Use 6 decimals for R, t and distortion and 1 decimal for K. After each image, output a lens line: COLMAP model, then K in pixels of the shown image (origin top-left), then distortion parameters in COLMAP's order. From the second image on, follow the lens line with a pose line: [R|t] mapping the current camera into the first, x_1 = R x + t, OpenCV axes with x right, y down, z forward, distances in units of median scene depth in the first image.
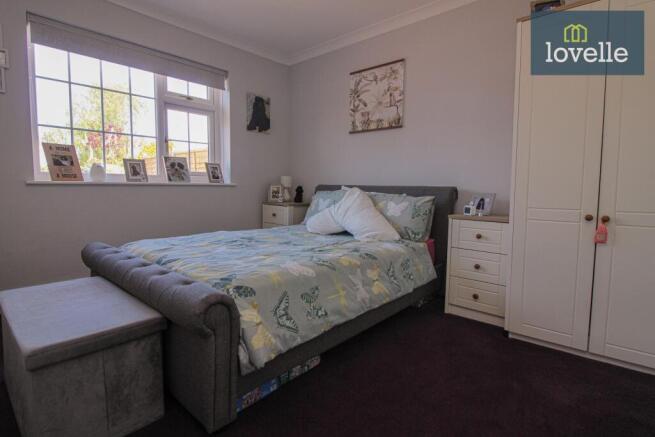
lens RADIAL K [[336.7, 0, 322.1], [0, 336.7, 217.2], [0, 0, 1]] dist [-0.016009, -0.001025]
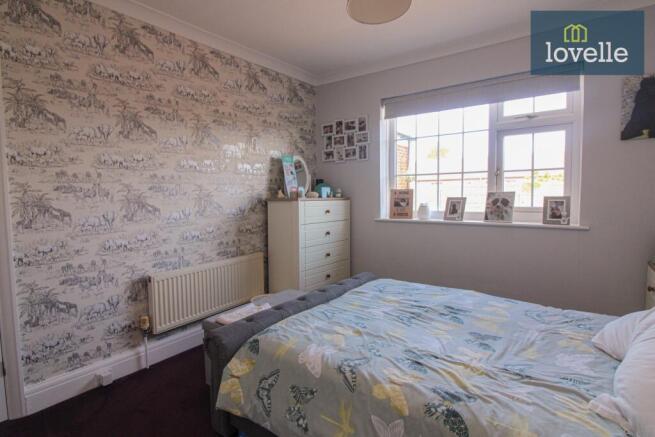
lens RADIAL K [[336.7, 0, 322.5], [0, 336.7, 214.5], [0, 0, 1]] dist [-0.016009, -0.001025]
pose [[0.071219, 0.051182, -0.996147, 0.411906], [-0.071793, 0.996355, 0.046060, -0.135345], [0.994874, 0.068236, 0.074634, 0.507783]]
